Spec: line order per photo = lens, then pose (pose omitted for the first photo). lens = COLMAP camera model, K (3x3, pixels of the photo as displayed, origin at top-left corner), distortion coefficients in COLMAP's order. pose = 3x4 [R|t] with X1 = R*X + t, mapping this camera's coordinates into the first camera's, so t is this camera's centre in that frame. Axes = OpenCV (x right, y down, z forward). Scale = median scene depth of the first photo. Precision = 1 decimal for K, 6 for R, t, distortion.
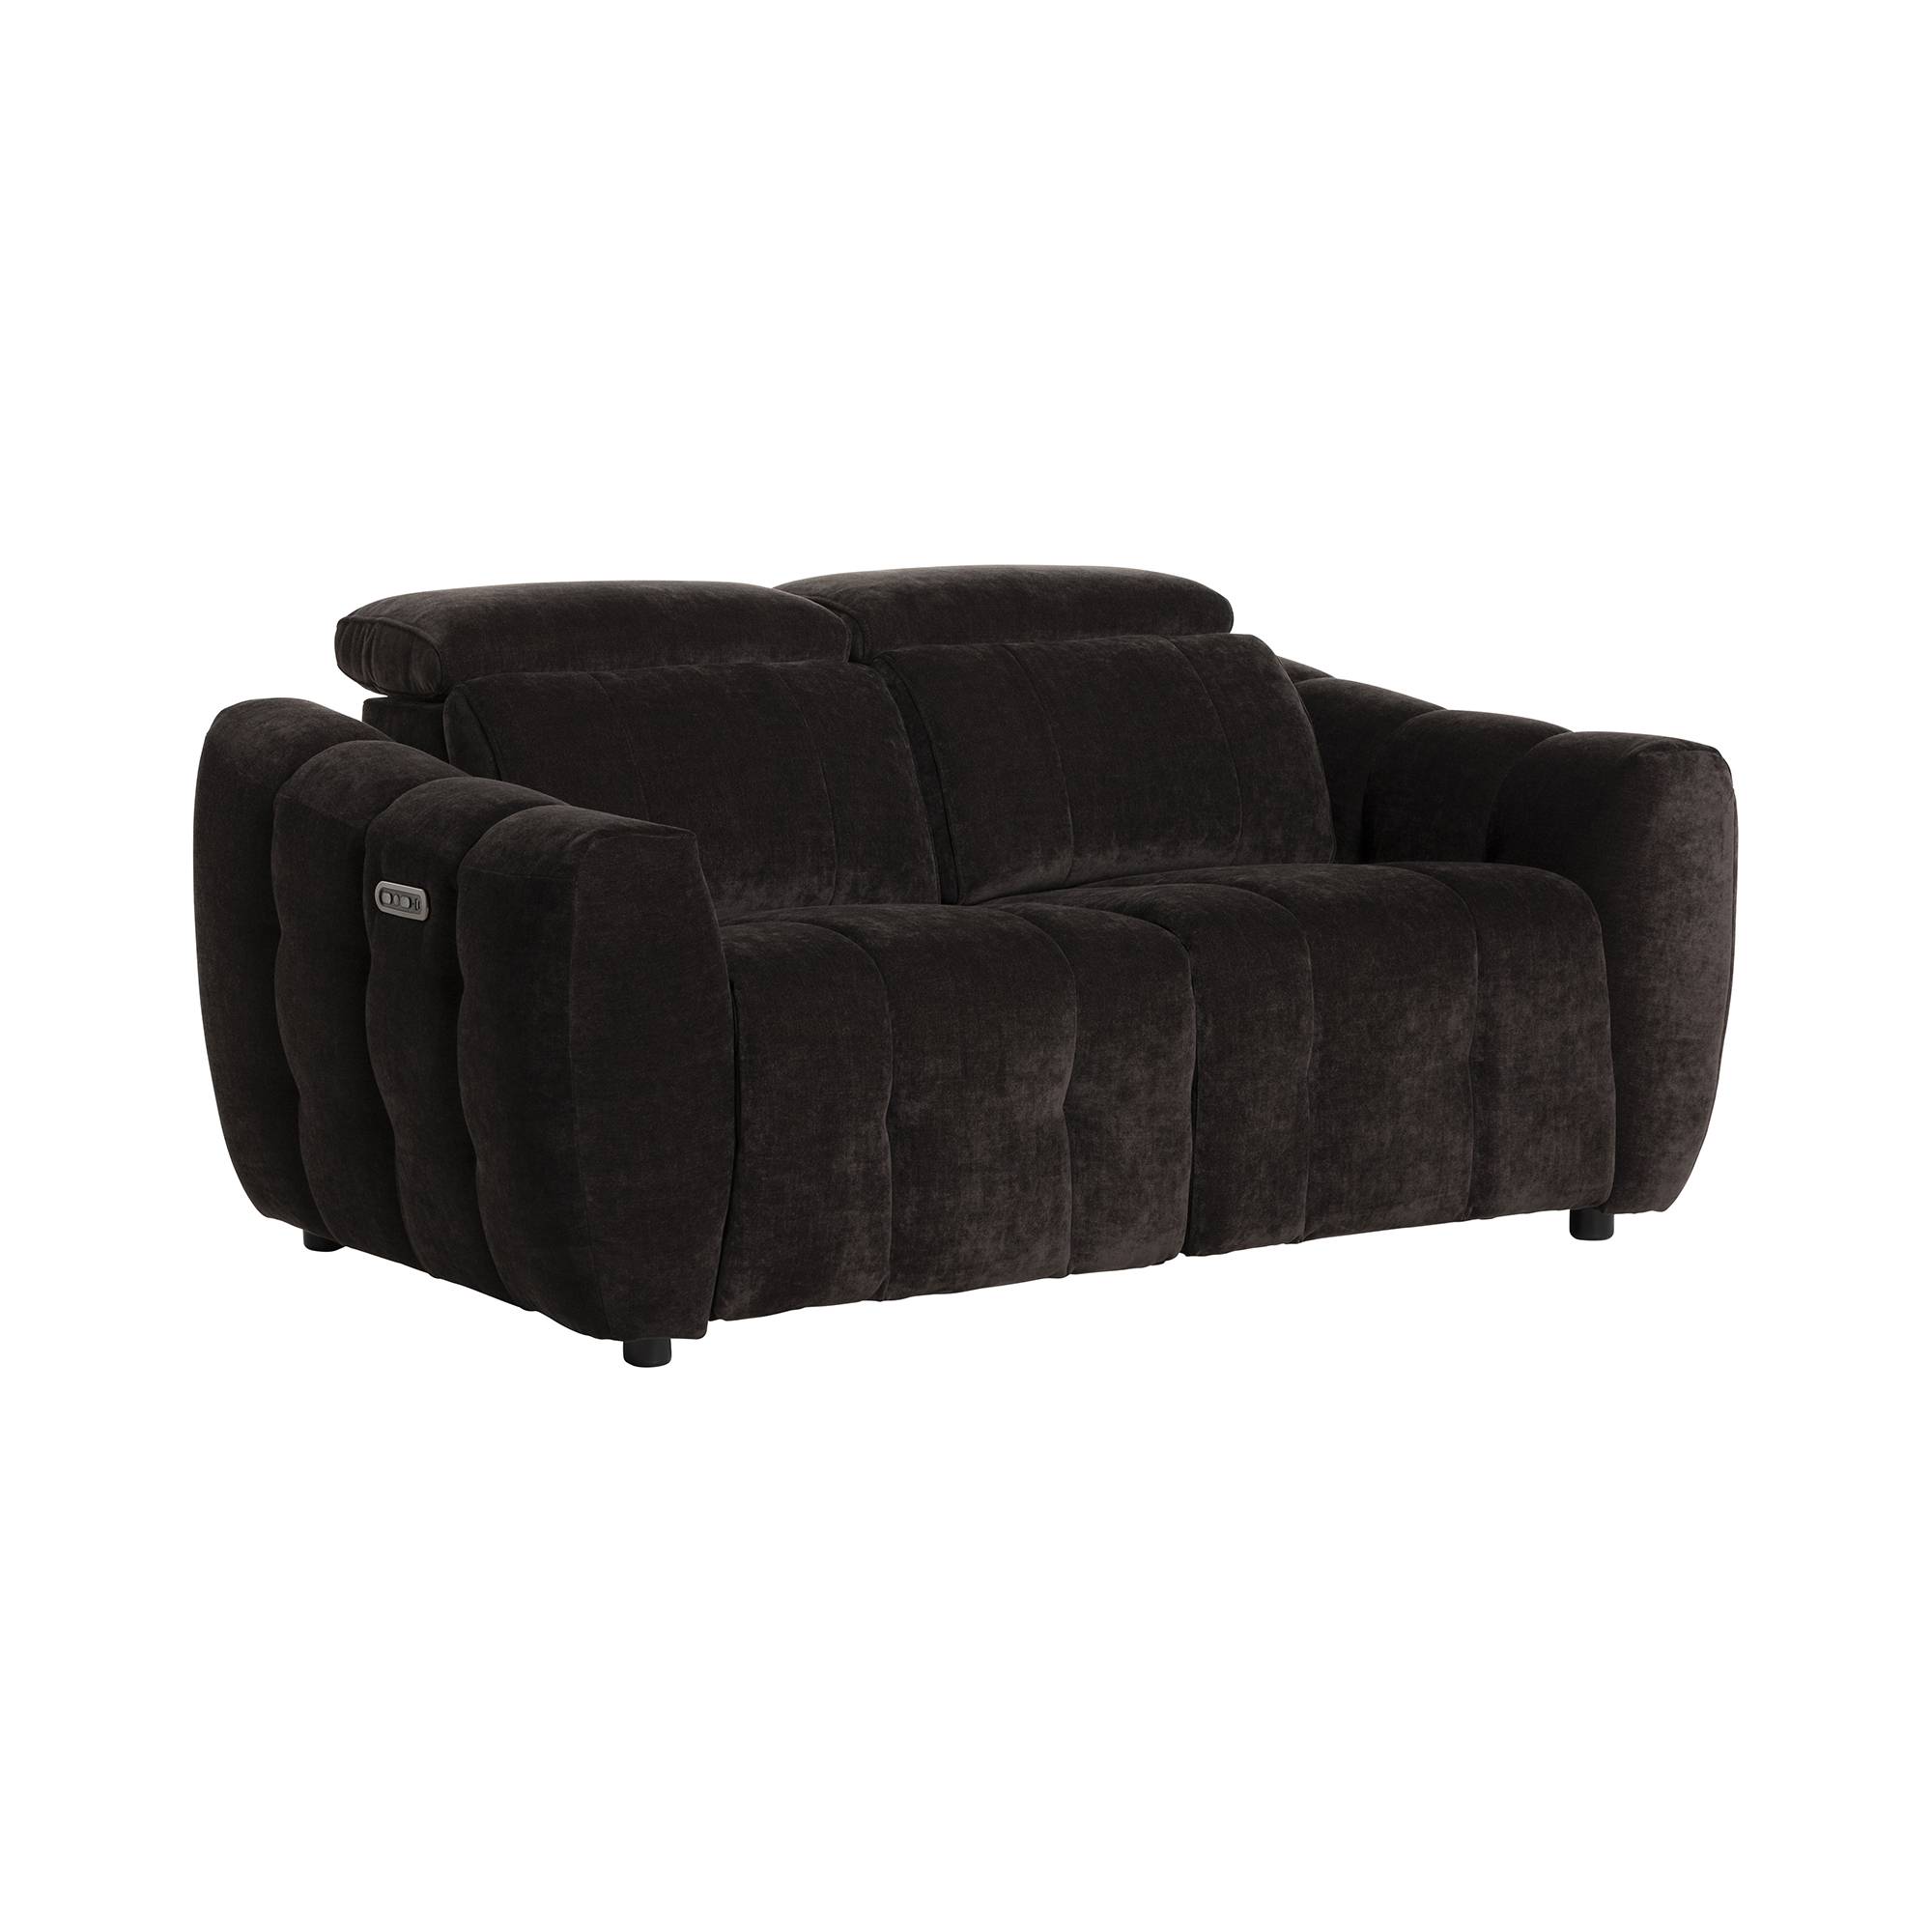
lens RADIAL K [[6457.6, 0, 964.8], [0, 6457.6, 965.3], [0, 0, 1]] dist [0.107580, 0.000000]
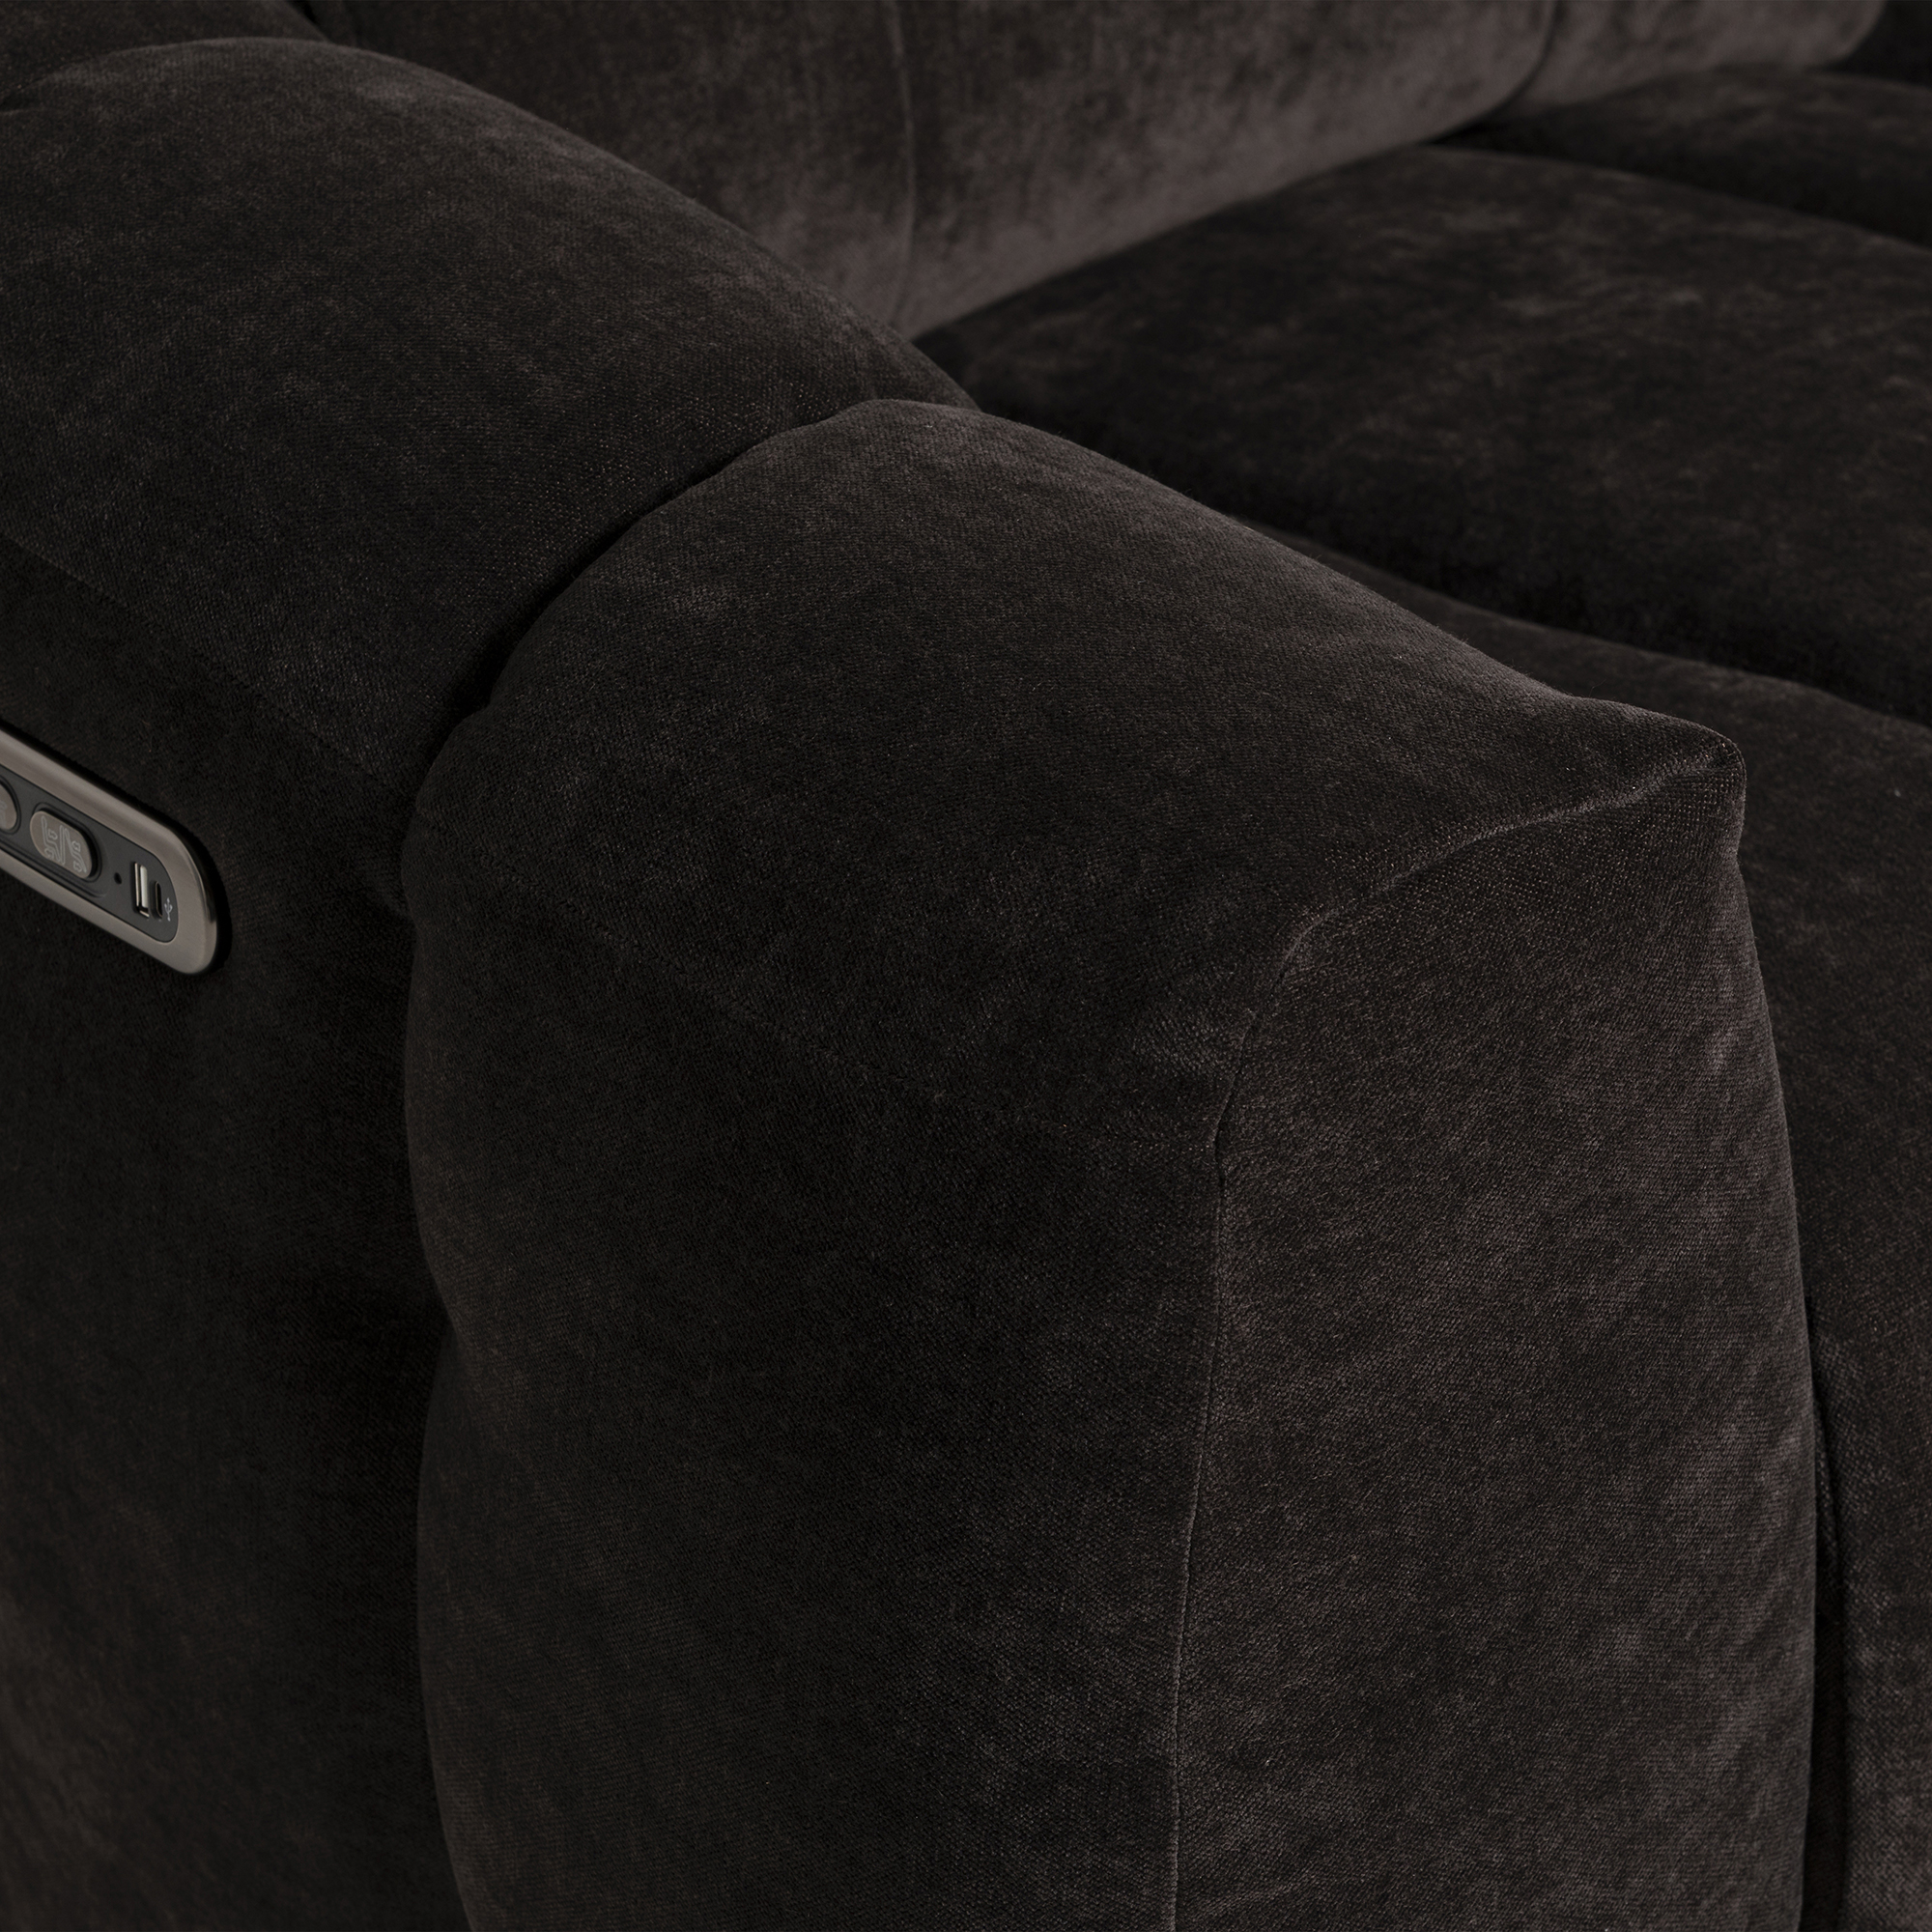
lens RADIAL K [[8268.7, 0, 966.0], [0, 8268.7, 965.9], [0, 0, 1]] dist [0.021408, 0.000000]
pose [[0.981206, -0.085201, 0.173132, -0.106306], [0.011639, 0.921737, 0.387640, -0.108732], [-0.192610, -0.378340, 0.905406, 0.771321]]
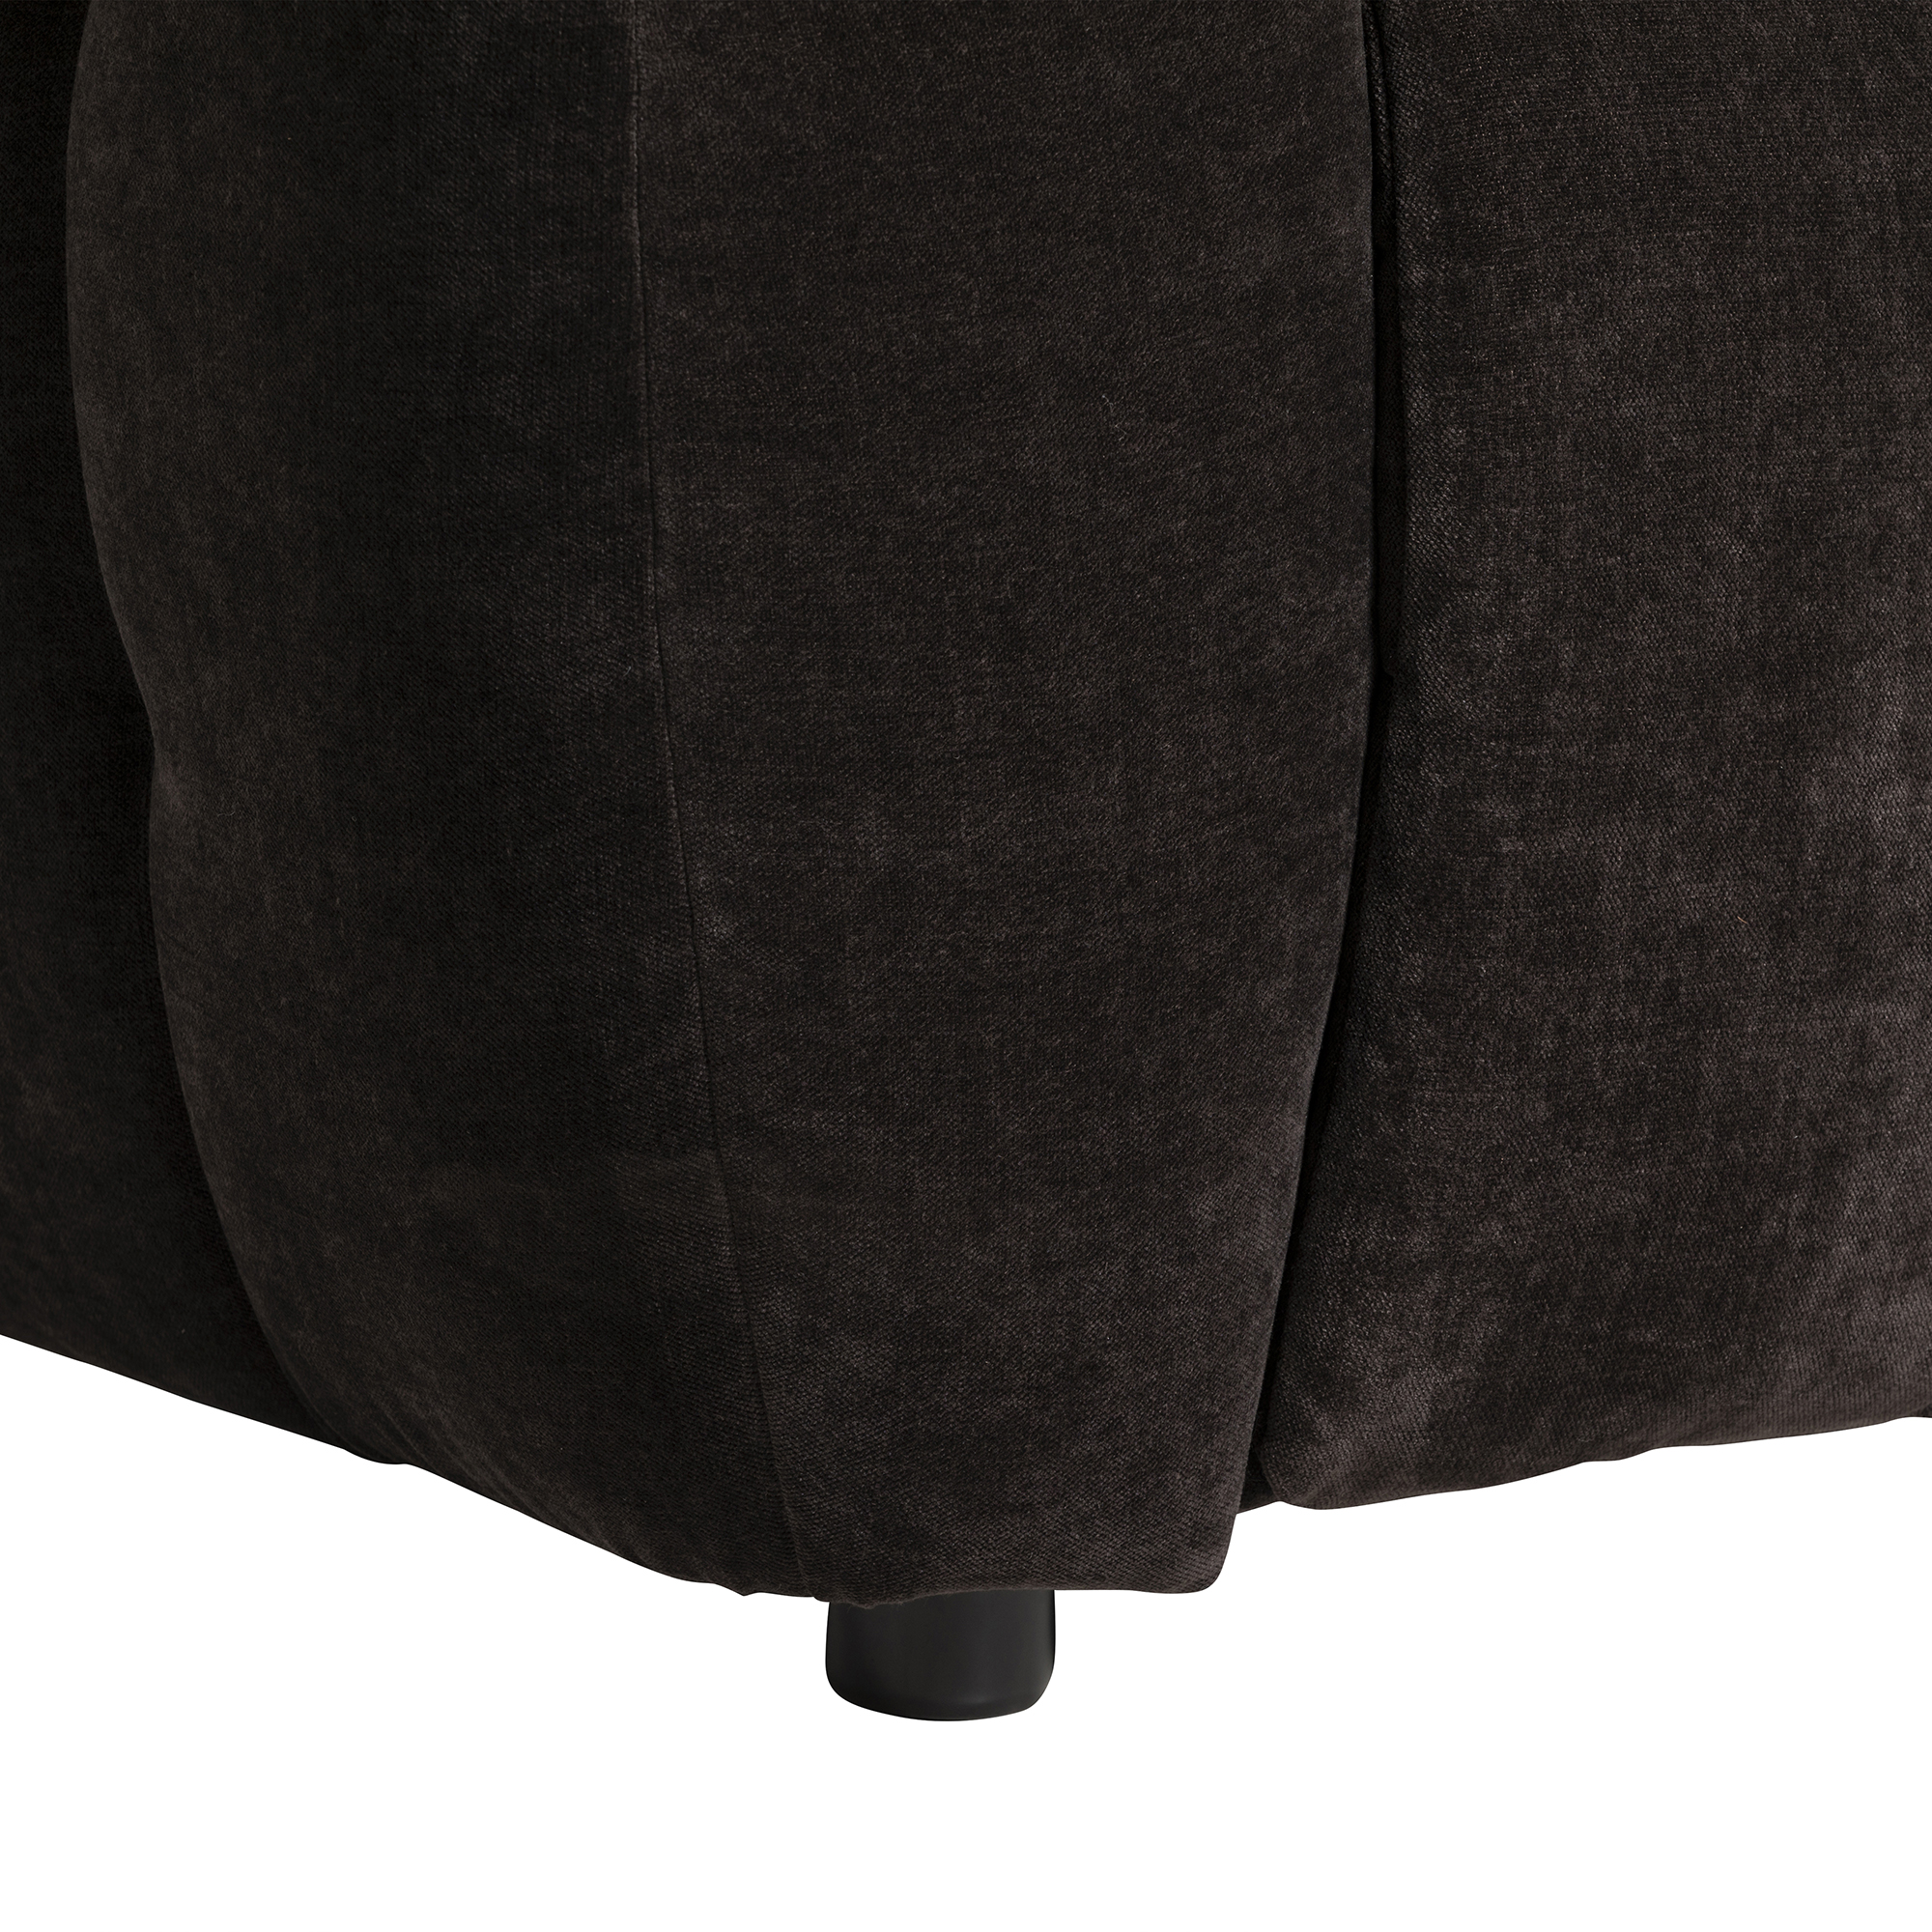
lens RADIAL K [[11245.2, 0, 966.4], [0, 11245.2, 967.3], [0, 0, 1]] dist [0.323165, 0.000000]
pose [[0.999580, 0.002144, 0.028896, -0.059740], [-0.002401, 0.999958, 0.008861, 0.033763], [-0.028876, -0.008927, 0.999543, 0.626637]]
